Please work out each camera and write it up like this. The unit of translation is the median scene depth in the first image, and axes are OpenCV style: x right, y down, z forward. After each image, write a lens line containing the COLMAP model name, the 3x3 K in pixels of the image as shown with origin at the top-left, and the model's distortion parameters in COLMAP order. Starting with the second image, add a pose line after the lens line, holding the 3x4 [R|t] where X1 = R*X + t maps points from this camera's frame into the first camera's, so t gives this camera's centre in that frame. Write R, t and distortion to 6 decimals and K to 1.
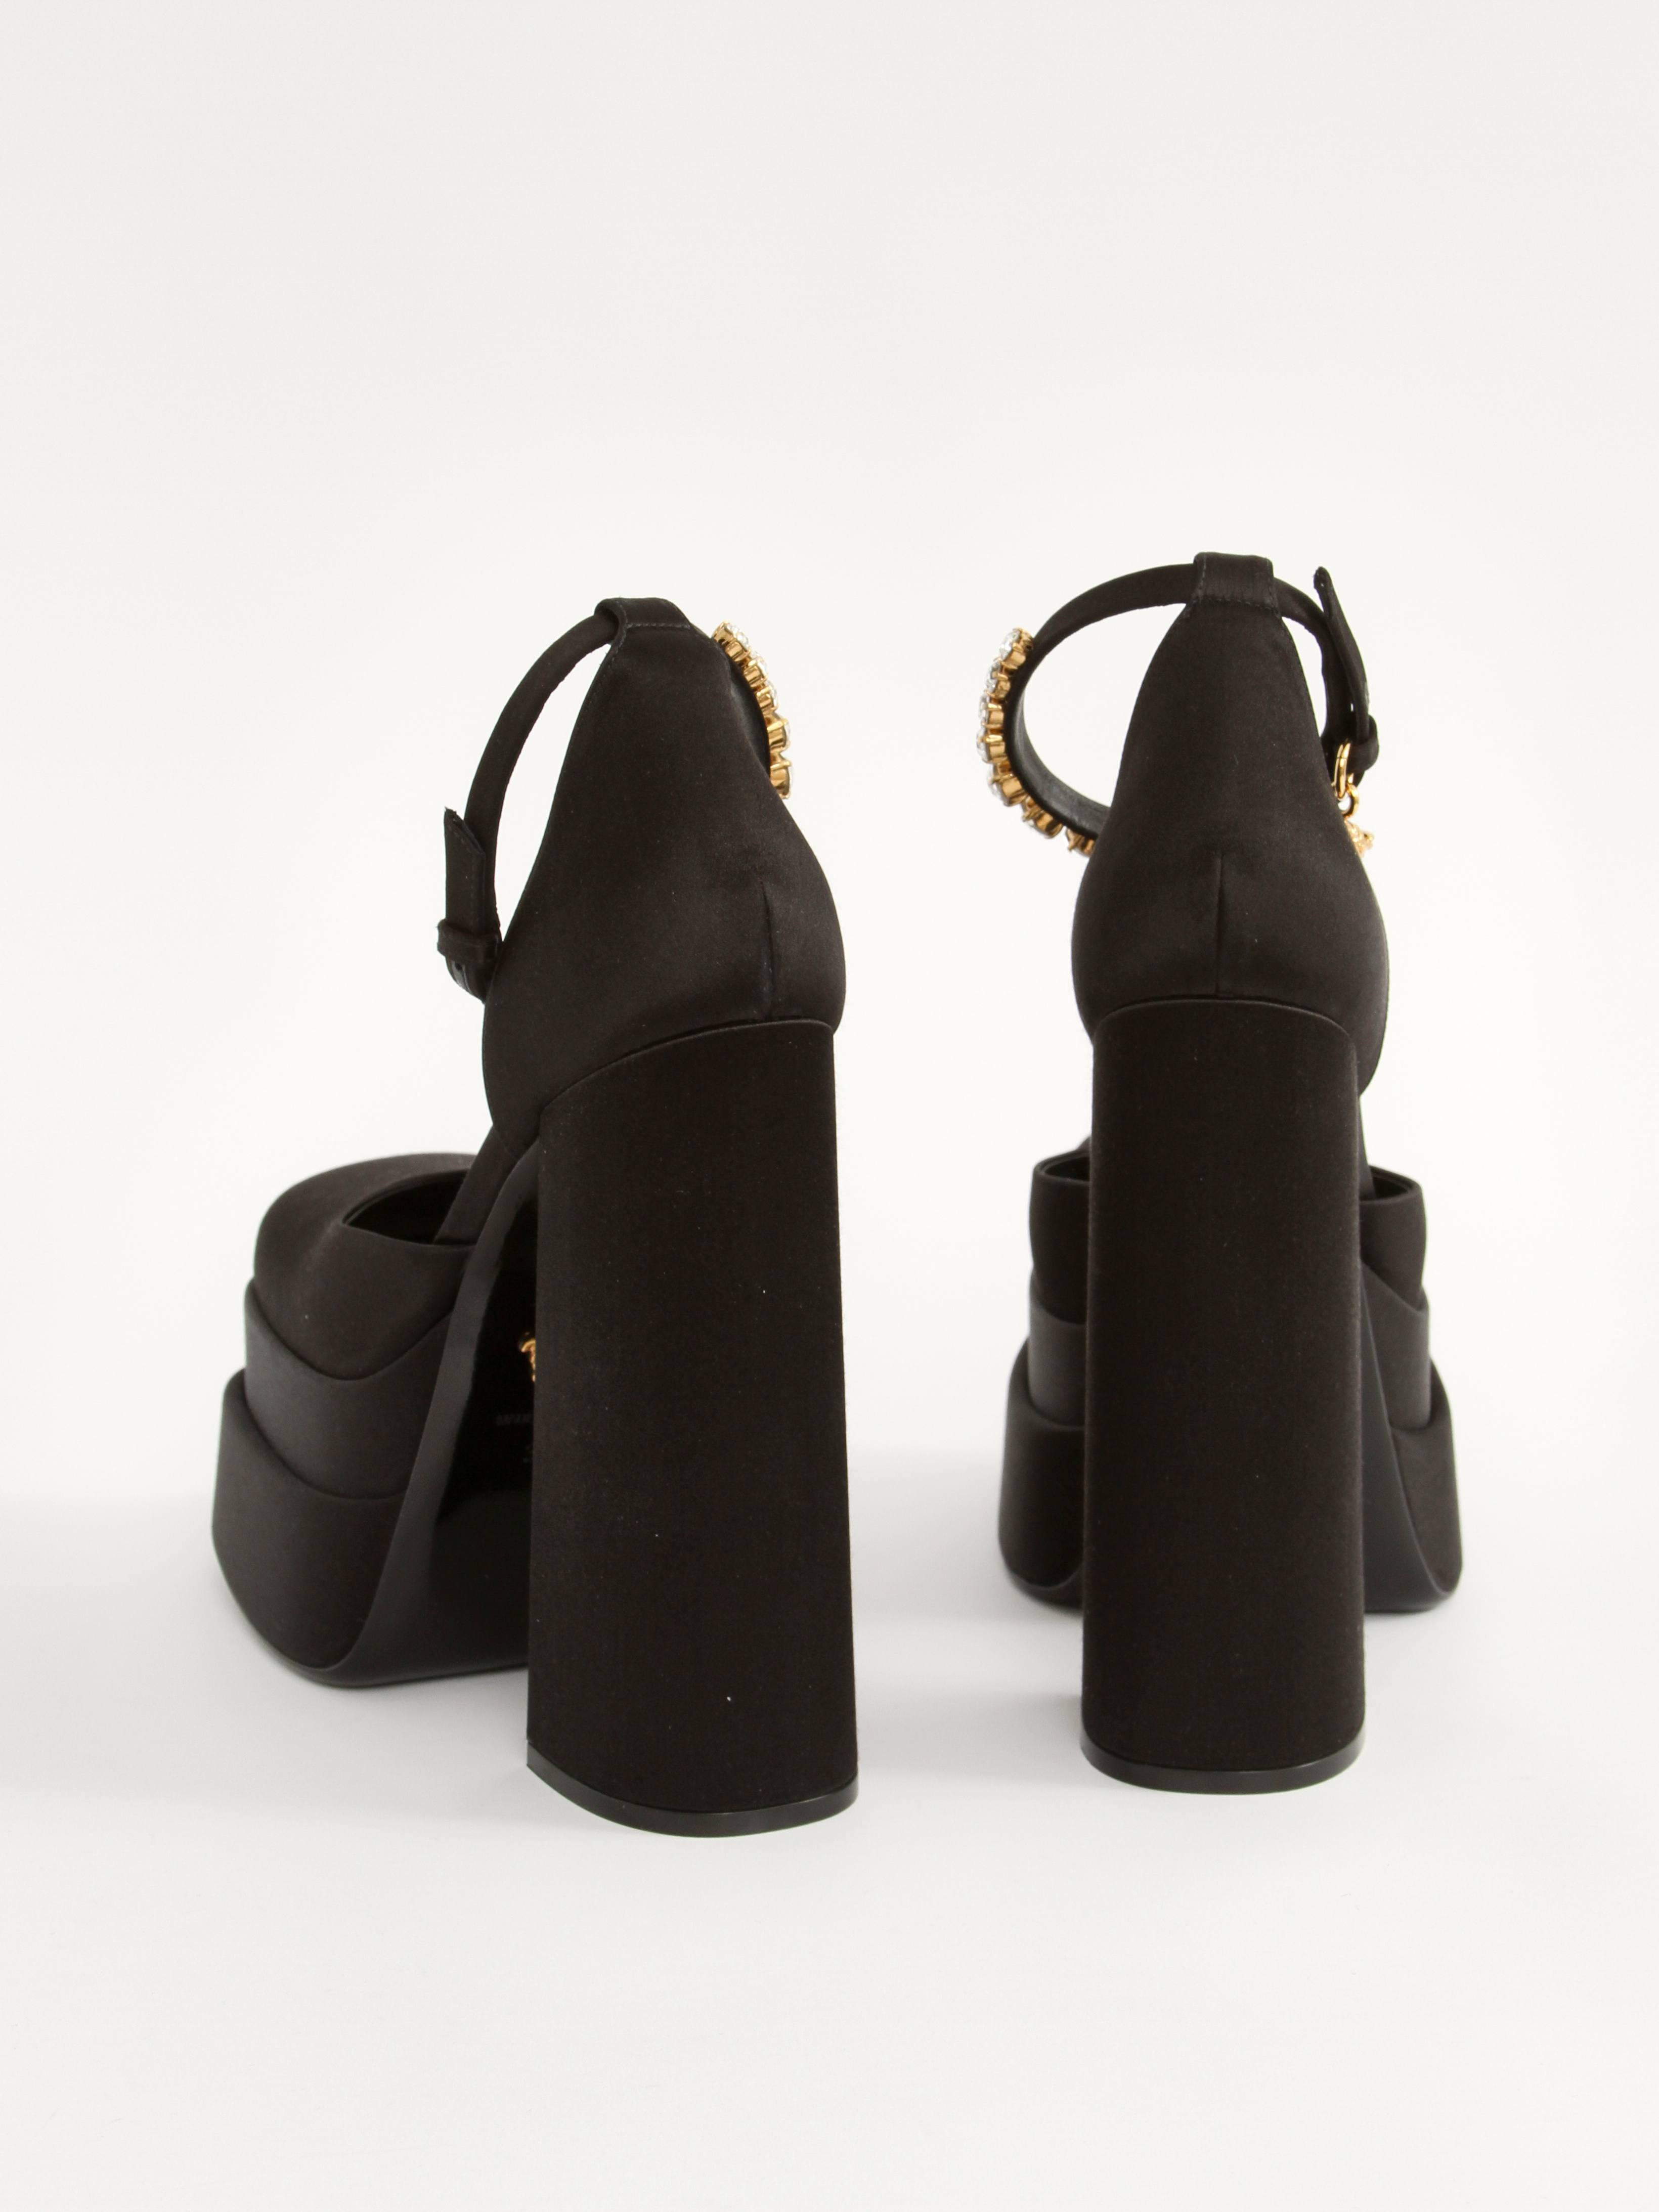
lens RADIAL K [[5005.9, 0, 832.0], [0, 5005.9, 1110.8], [0, 0, 1]] dist [0.024691, 0.000000]
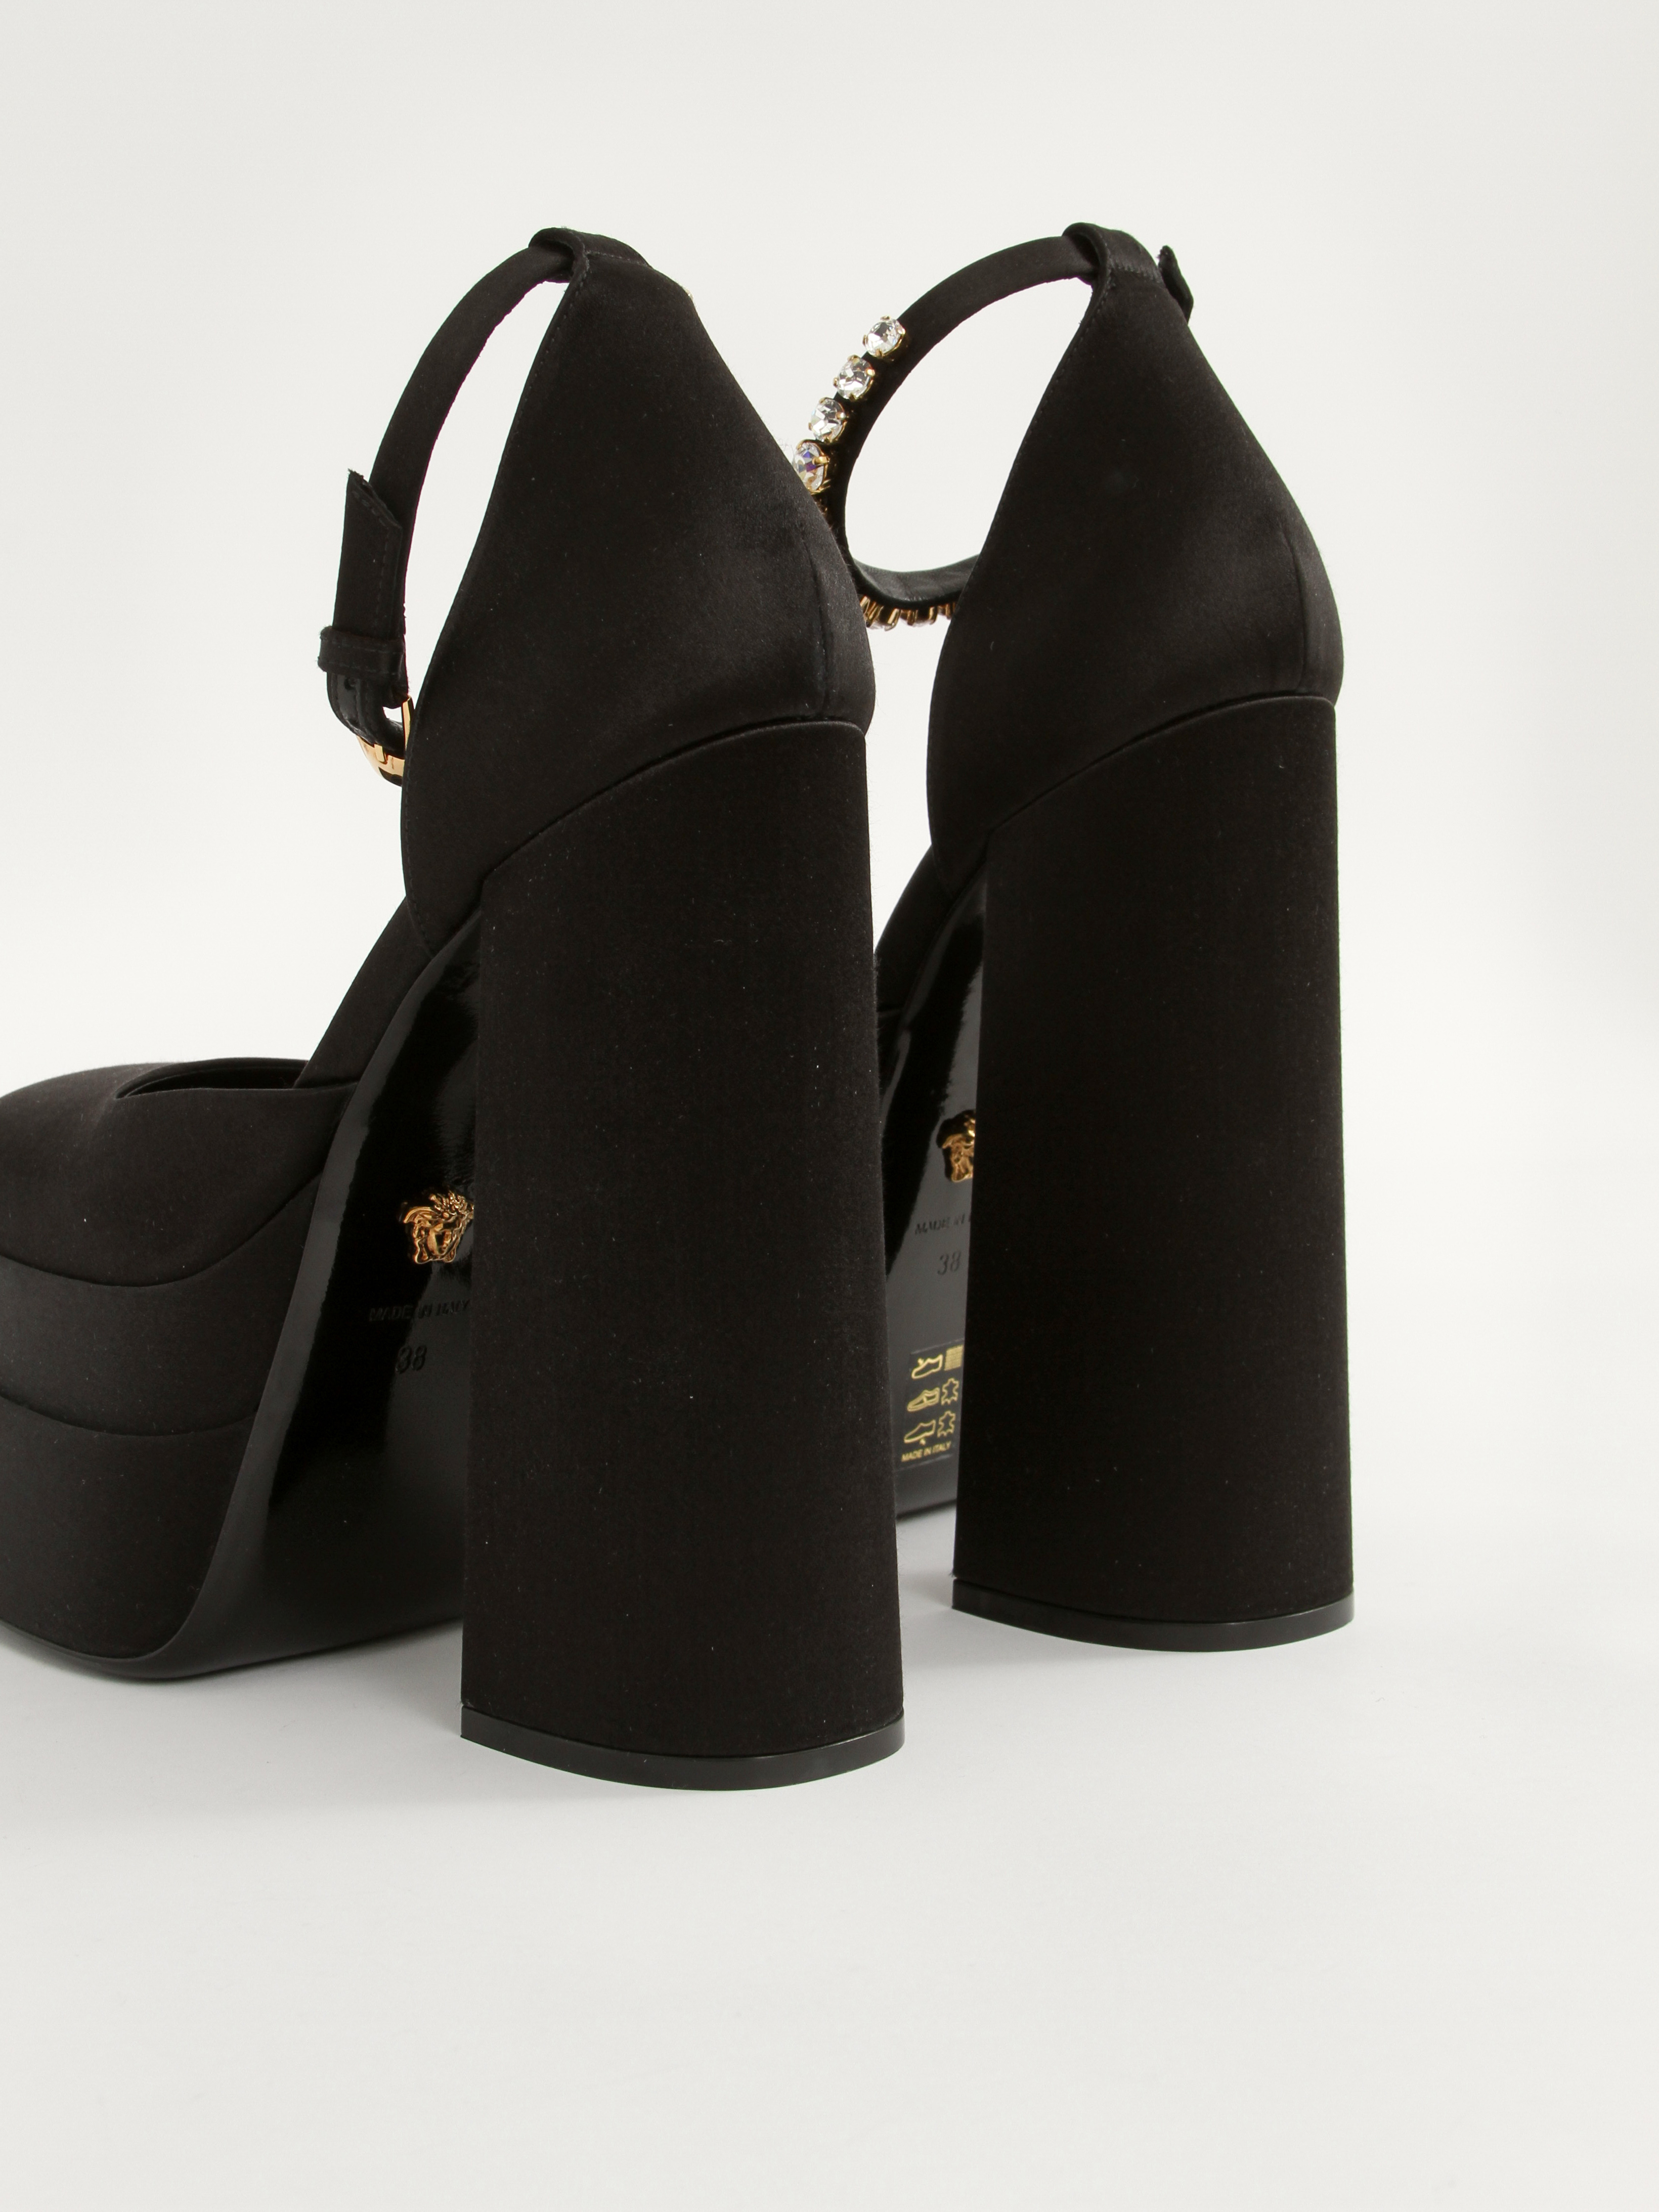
lens RADIAL K [[3671.5, 0, 823.1], [0, 3671.5, 1096.4], [0, 0, 1]] dist [-0.014058, 0.000000]
pose [[0.954253, -0.041250, 0.296140, -0.182668], [0.071162, 0.993310, -0.090943, 0.091962], [-0.290407, 0.107857, 0.950805, 0.449612]]
